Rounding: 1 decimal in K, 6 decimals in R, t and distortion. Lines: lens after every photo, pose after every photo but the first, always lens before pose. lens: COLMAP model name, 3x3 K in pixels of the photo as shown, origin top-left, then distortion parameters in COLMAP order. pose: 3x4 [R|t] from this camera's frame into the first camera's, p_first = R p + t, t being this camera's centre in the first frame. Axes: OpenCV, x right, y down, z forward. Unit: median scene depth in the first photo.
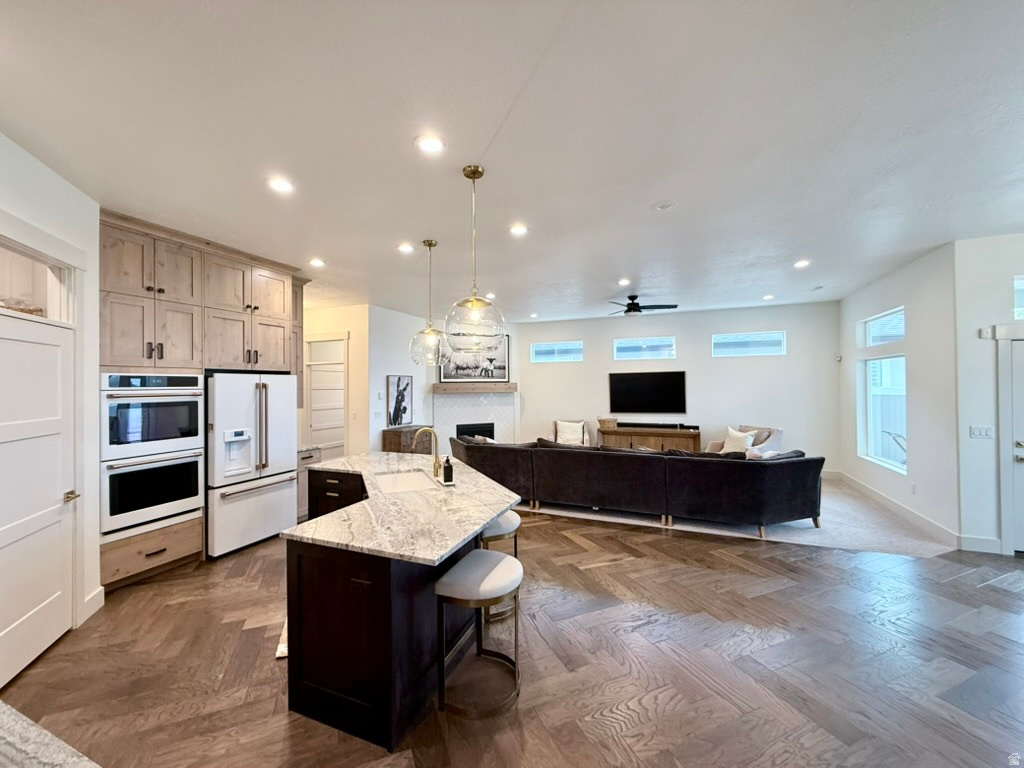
lens RADIAL K [[407.8, 0, 508.2], [0, 407.8, 383.2], [0, 0, 1]] dist [-0.001739, -0.000300]
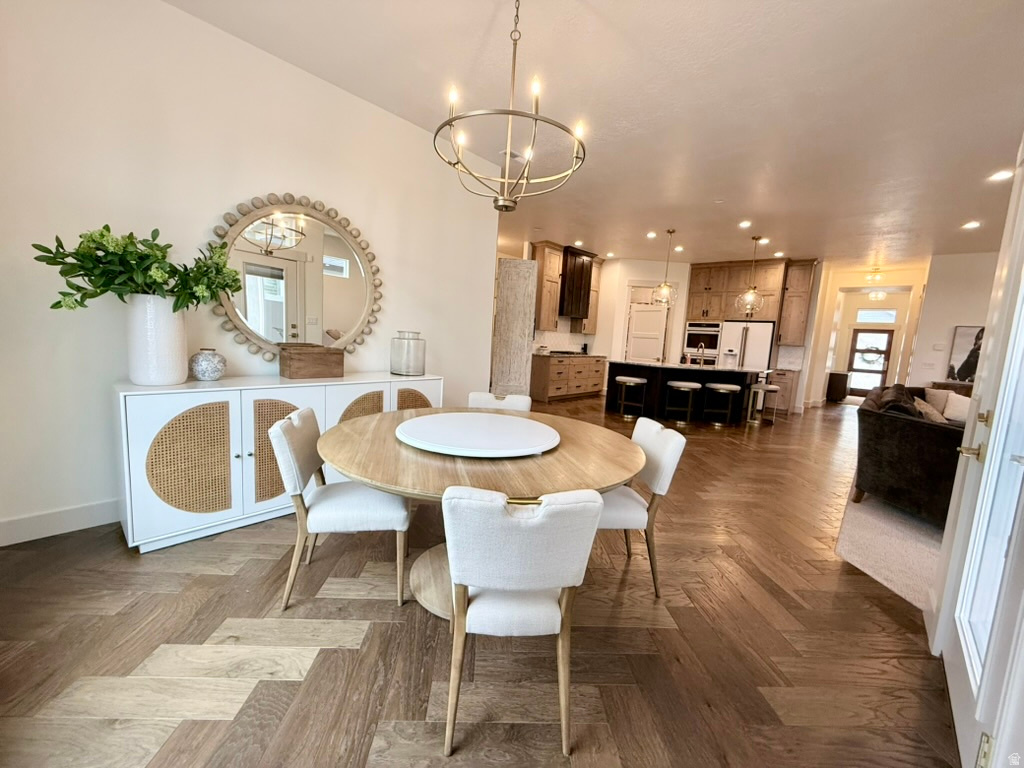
lens RADIAL K [[407.8, 0, 508.2], [0, 407.8, 383.2], [0, 0, 1]] dist [-0.001739, -0.000300]
pose [[-0.342402, 0.101140, -0.934094, 0.994567], [-0.052122, 0.990613, 0.126365, 0.048604], [0.938107, 0.091955, -0.333917, 0.371170]]
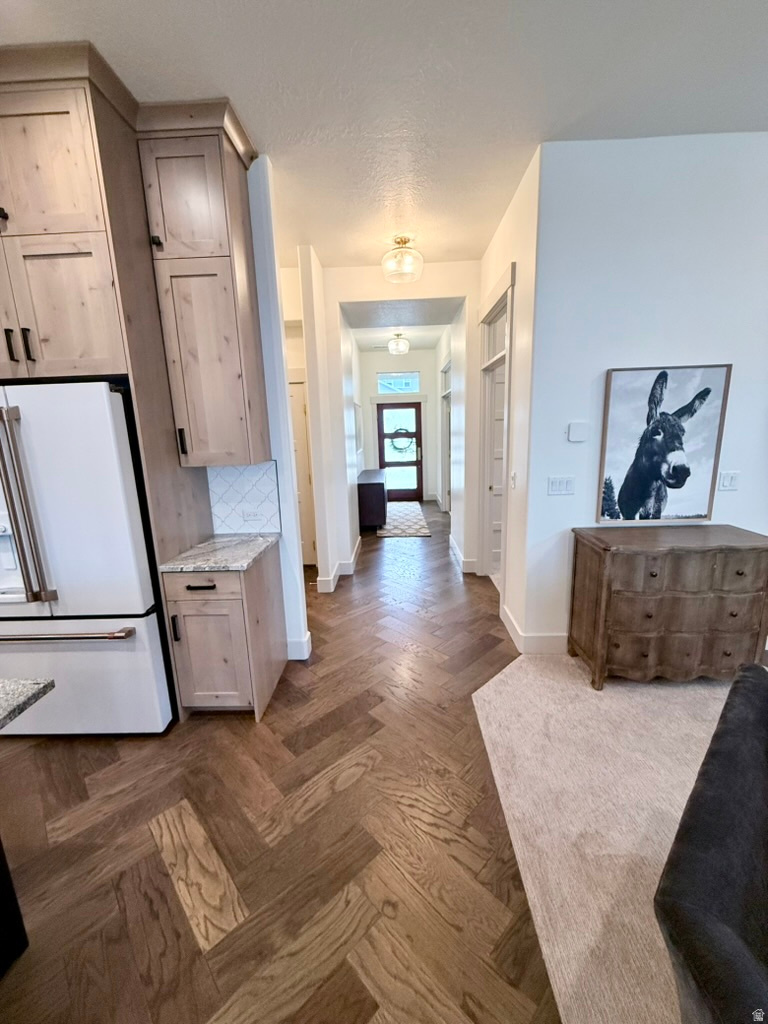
lens RADIAL K [[407.8, 0, 384.0], [0, 407.8, 512.0], [0, 0, 1]] dist [-0.001739, -0.000300]
pose [[0.364833, 0.183725, -0.912766, -0.041477], [0.035286, 0.976905, 0.210739, 0.018287], [0.930404, -0.109092, 0.349924, 0.734567]]
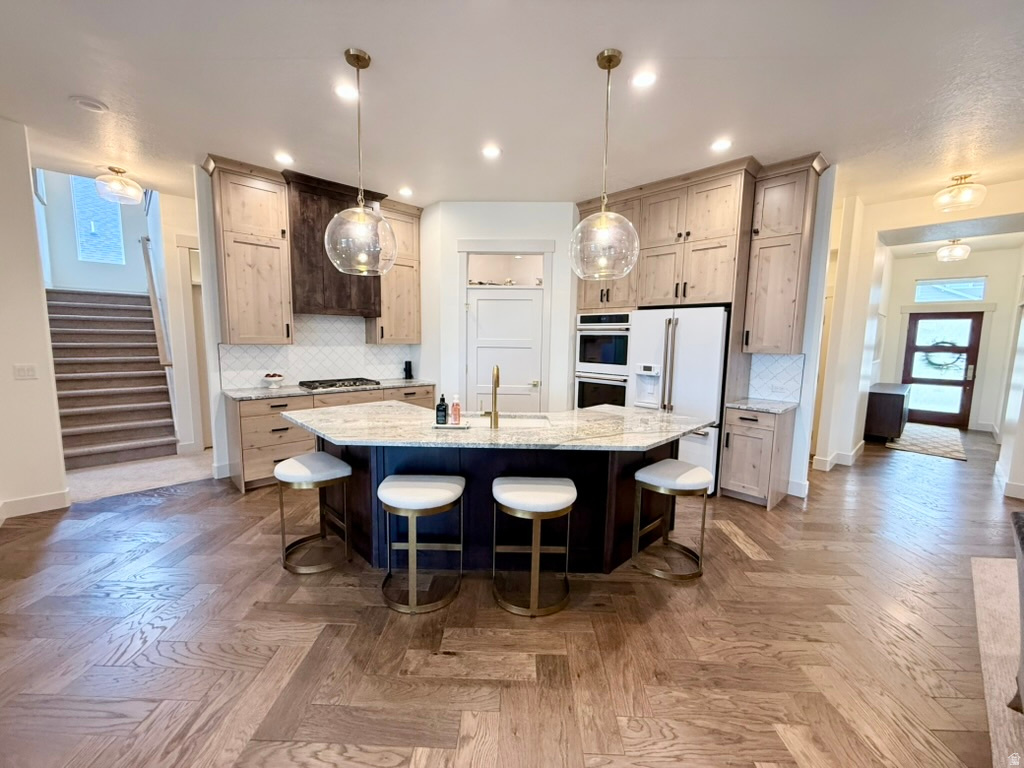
lens RADIAL K [[407.8, 0, 508.2], [0, 407.8, 383.2], [0, 0, 1]] dist [-0.001739, -0.000300]
pose [[-0.405936, 0.105928, -0.907742, 0.243556], [-0.008173, 0.992800, 0.119508, 0.023488], [0.913865, 0.055931, -0.402148, 0.634687]]
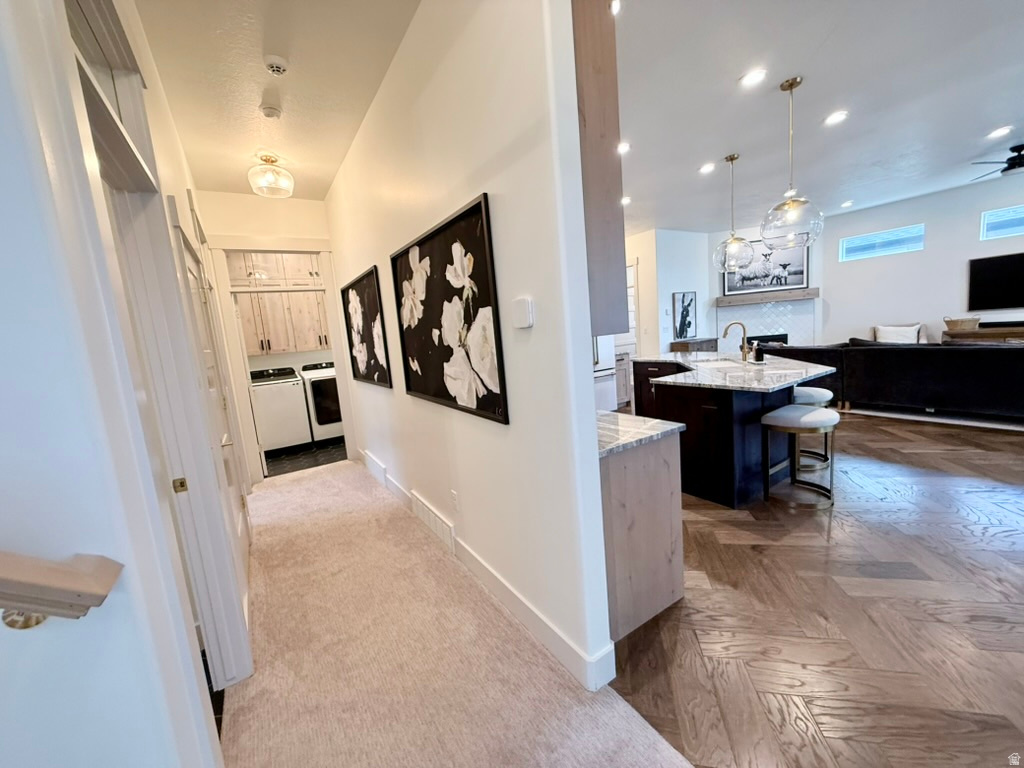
lens RADIAL K [[407.8, 0, 508.2], [0, 407.8, 383.2], [0, 0, 1]] dist [-0.001739, -0.000300]
pose [[0.817857, 0.012691, -0.575281, -0.025275], [0.083986, 0.986418, 0.141160, 0.029529], [0.569259, -0.163764, 0.805683, -0.188212]]
